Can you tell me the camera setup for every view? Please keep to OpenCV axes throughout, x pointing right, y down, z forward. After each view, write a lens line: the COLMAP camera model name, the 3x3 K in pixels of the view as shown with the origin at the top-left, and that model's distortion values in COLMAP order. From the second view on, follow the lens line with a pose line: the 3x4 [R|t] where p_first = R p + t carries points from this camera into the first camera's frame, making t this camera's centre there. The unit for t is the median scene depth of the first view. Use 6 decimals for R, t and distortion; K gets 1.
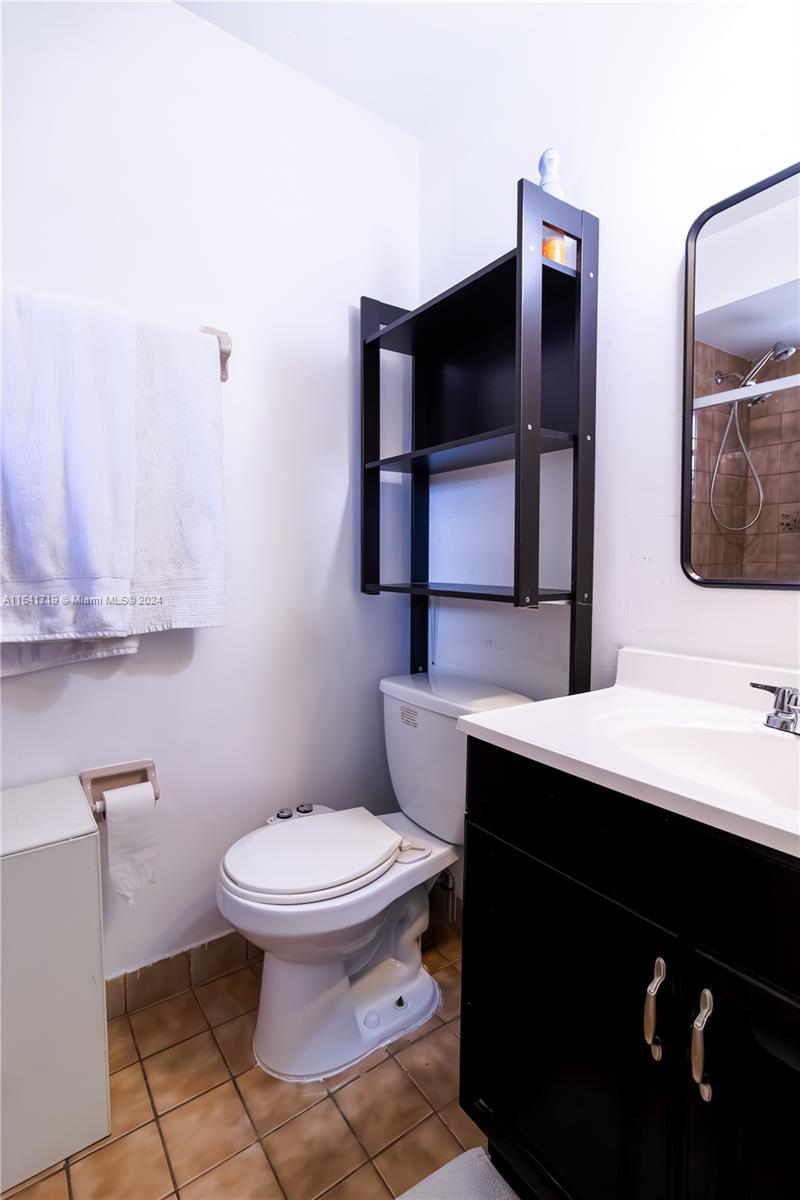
lens RADIAL K [[557.0, 0, 394.9], [0, 557.0, 599.0], [0, 0, 1]] dist [0.002553, 0.000897]
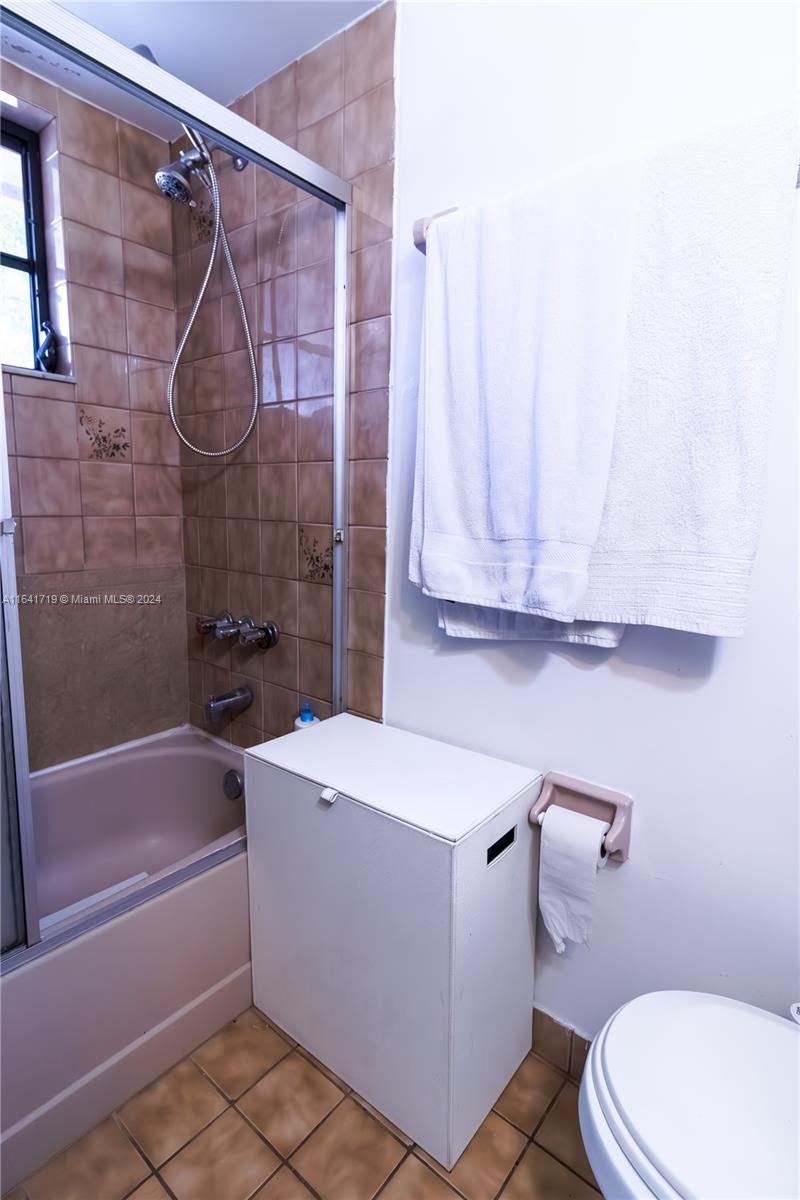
lens RADIAL K [[591.8, 0, 398.3], [0, 591.8, 595.8], [0, 0, 1]] dist [0.002244, 0.001576]
pose [[0.264303, 0.149312, -0.952811, 0.193188], [-0.083317, 0.987785, 0.131681, -0.049395], [0.960834, 0.044582, 0.273515, 0.532830]]
